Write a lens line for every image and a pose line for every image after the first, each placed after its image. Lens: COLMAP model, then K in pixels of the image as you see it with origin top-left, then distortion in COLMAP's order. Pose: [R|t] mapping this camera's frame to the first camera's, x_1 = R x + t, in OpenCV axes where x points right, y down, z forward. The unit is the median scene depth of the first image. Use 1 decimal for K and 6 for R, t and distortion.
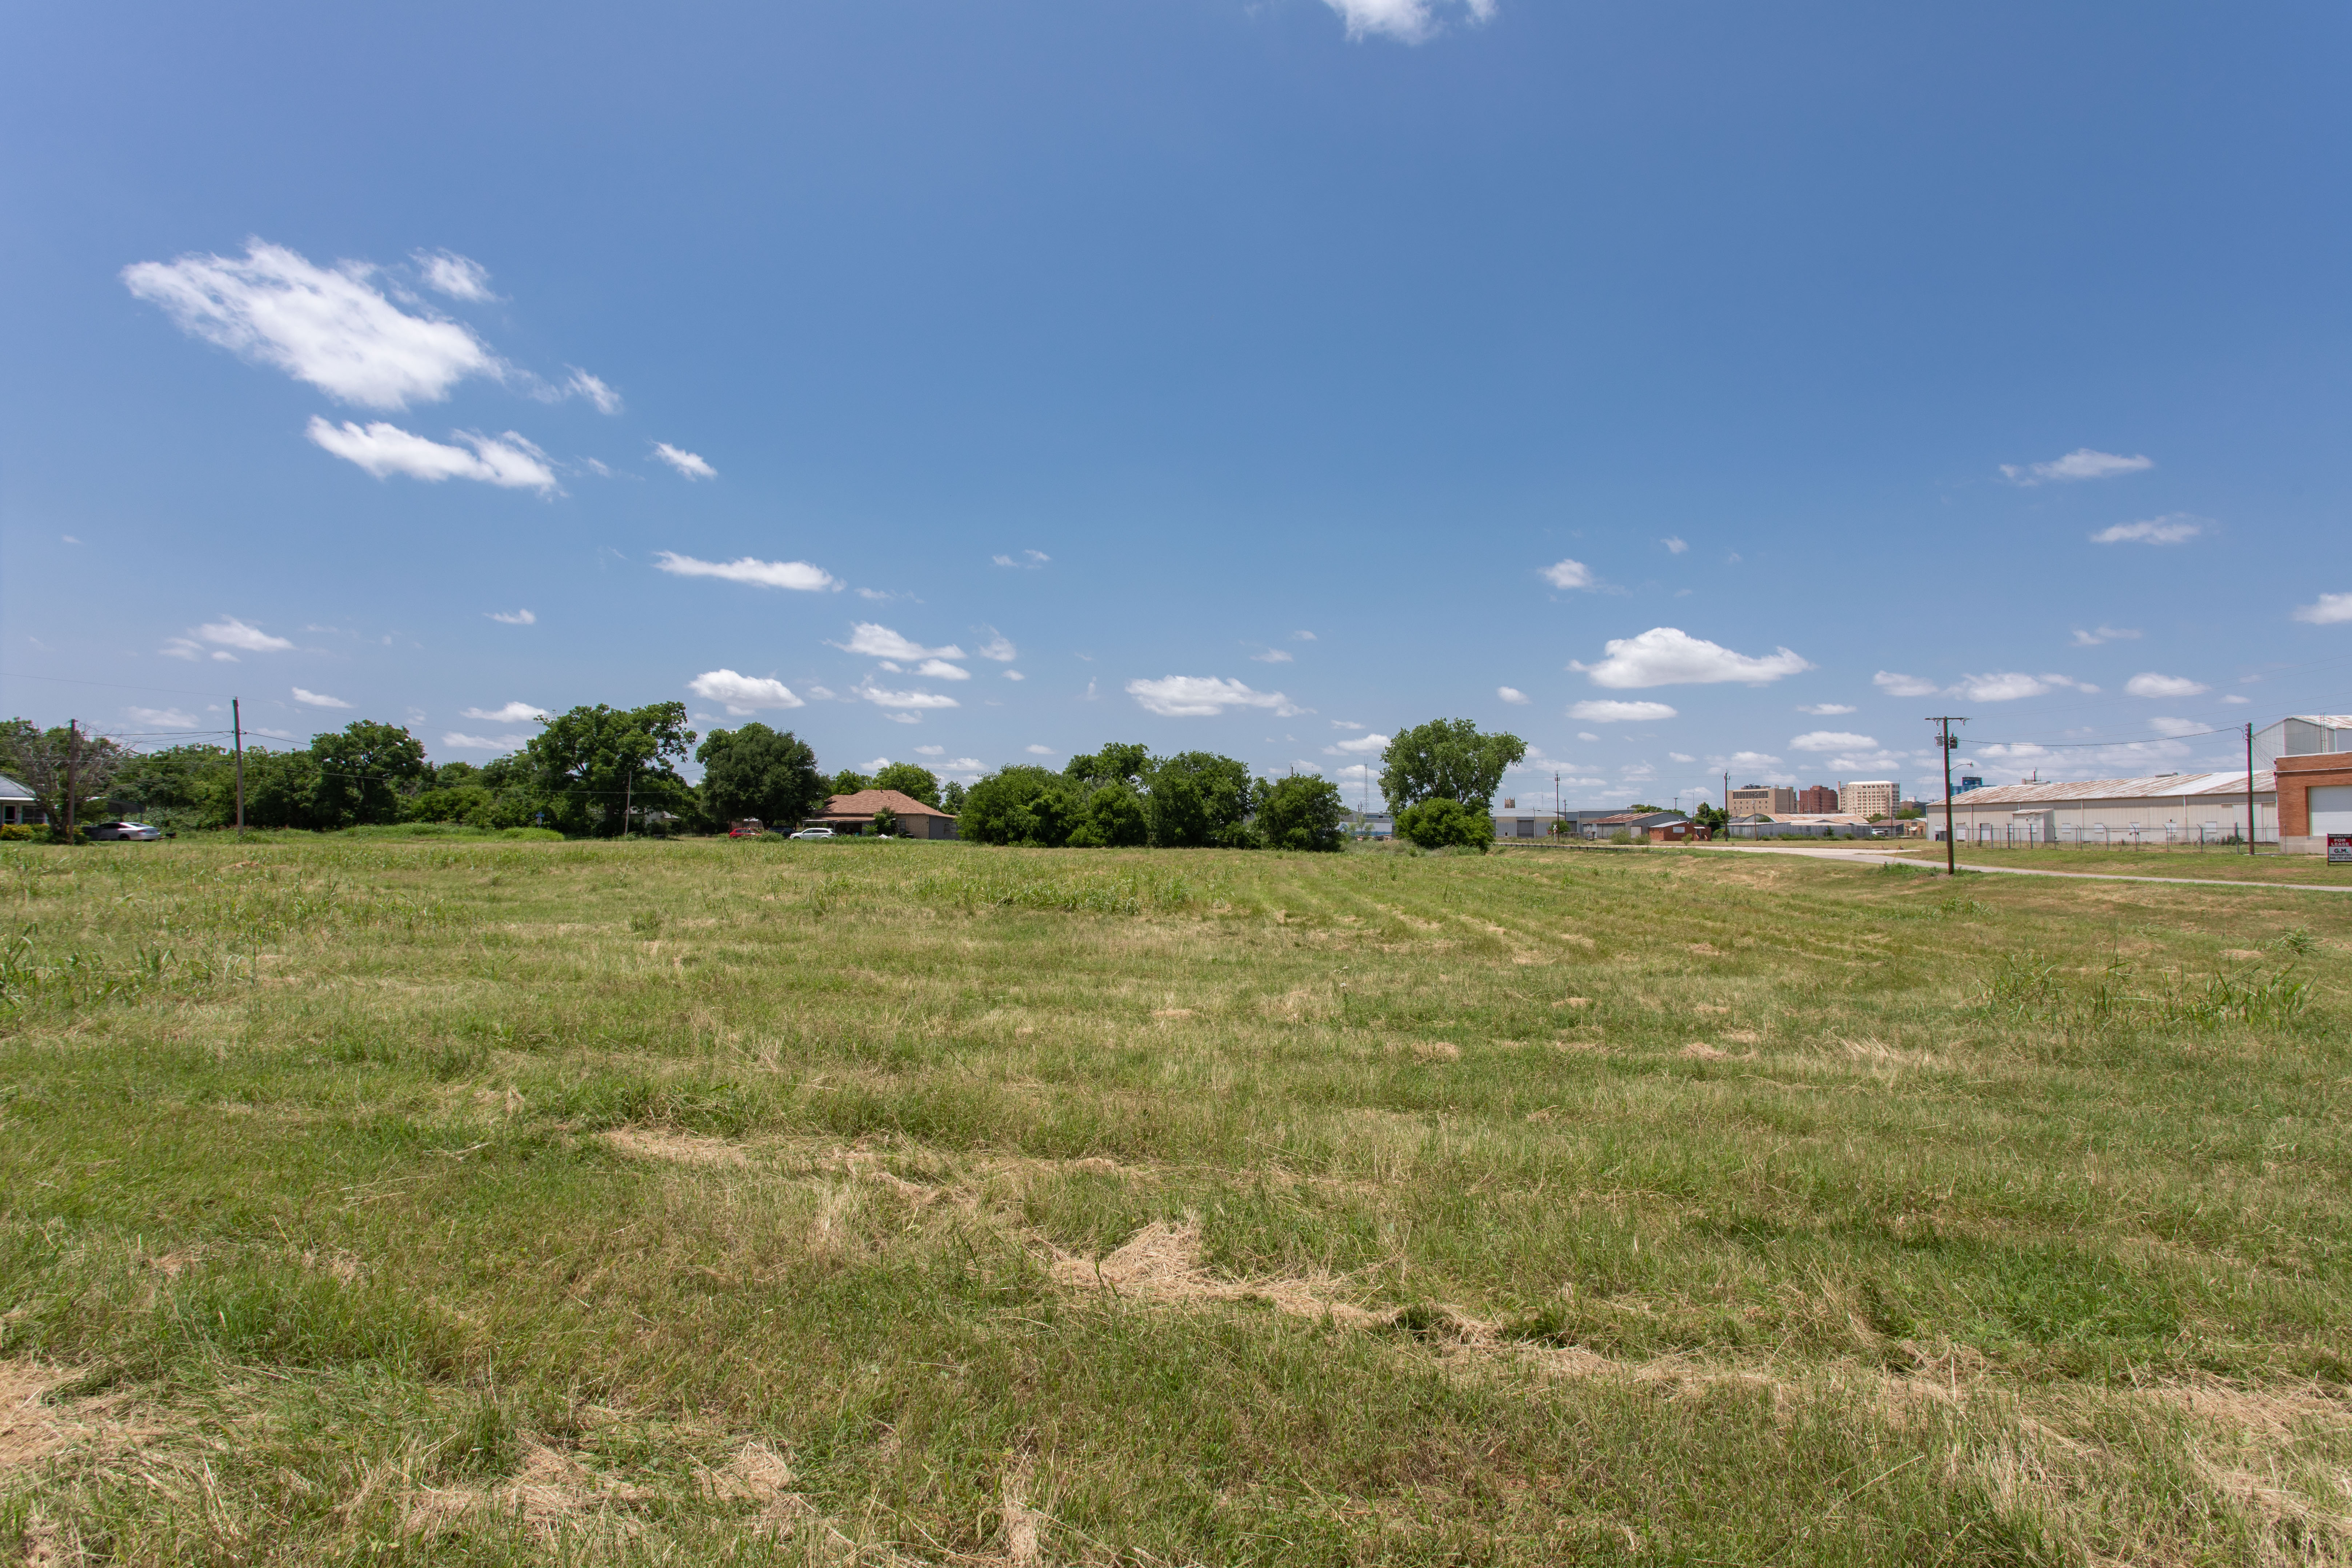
lens RADIAL K [[1164.9, 0, 1163.0], [0, 1164.9, 789.0], [0, 0, 1]] dist [0.008576, 0.000494]
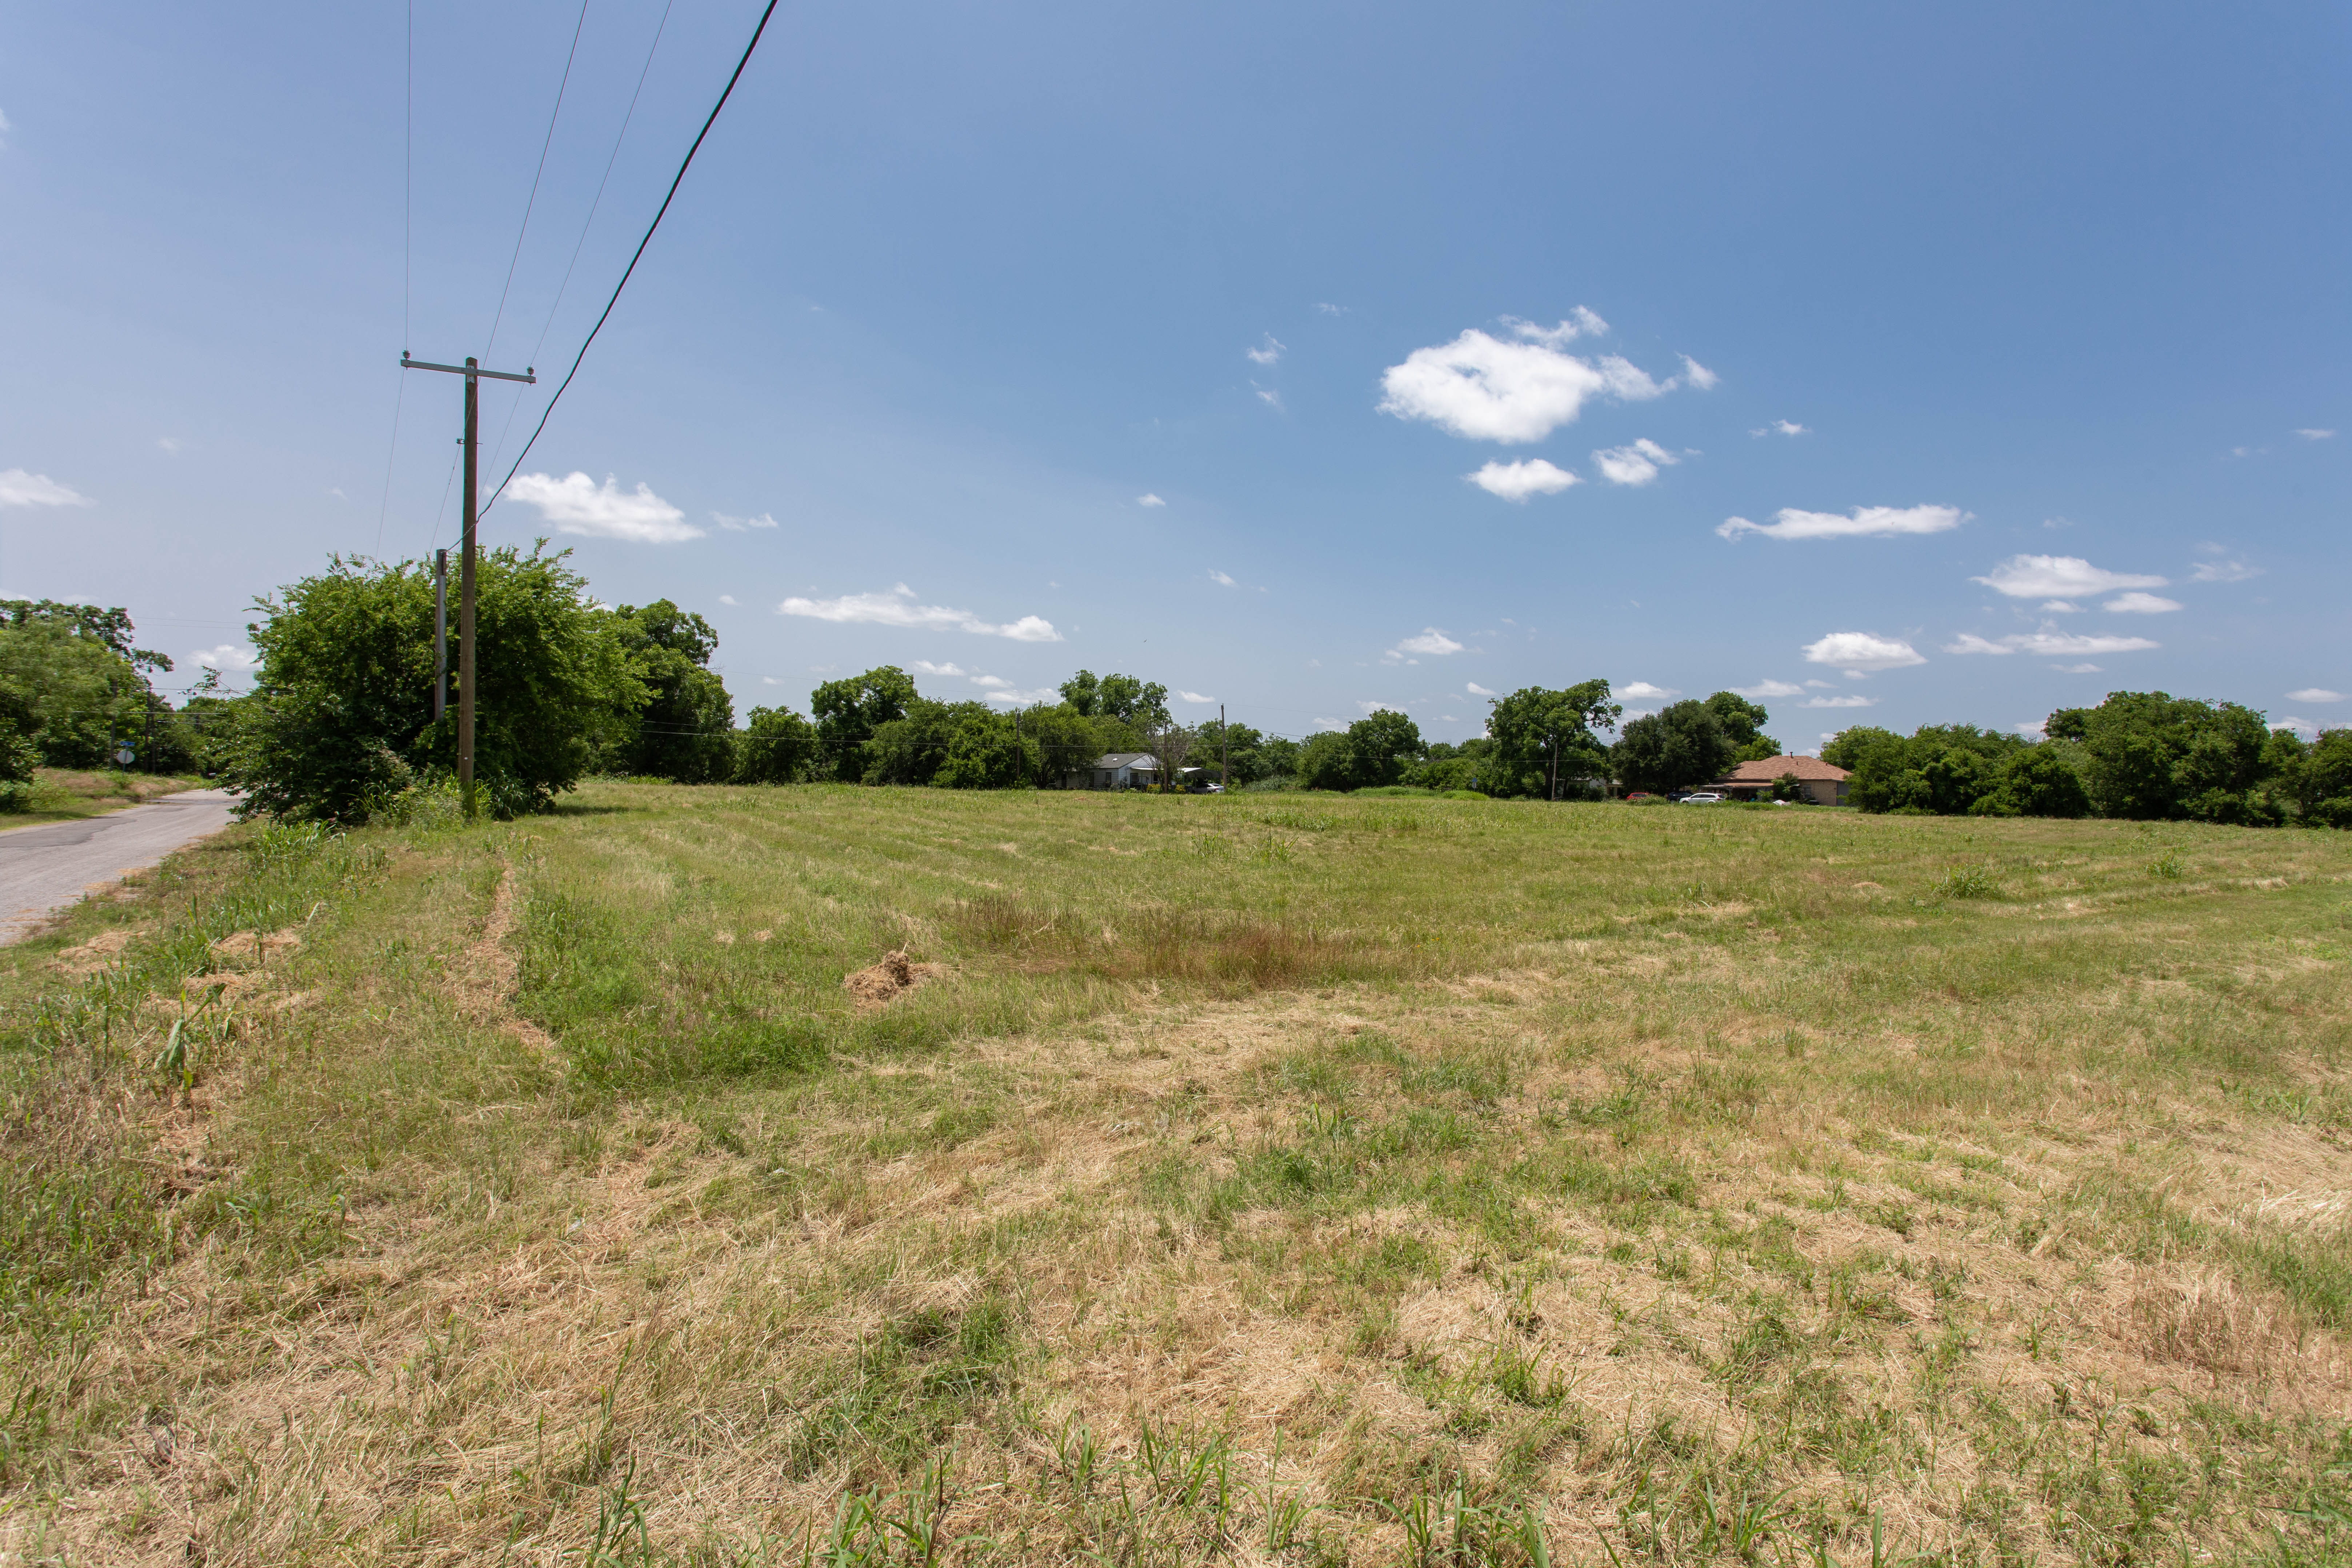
lens RADIAL K [[1153.6, 0, 1174.7], [0, 1153.6, 774.8], [0, 0, 1]] dist [0.002567, 0.002198]
pose [[0.628310, -0.004130, -0.777952, 0.197785], [0.014268, 0.999879, 0.006215, 0.003933], [0.777832, -0.015005, 0.628293, -0.013742]]
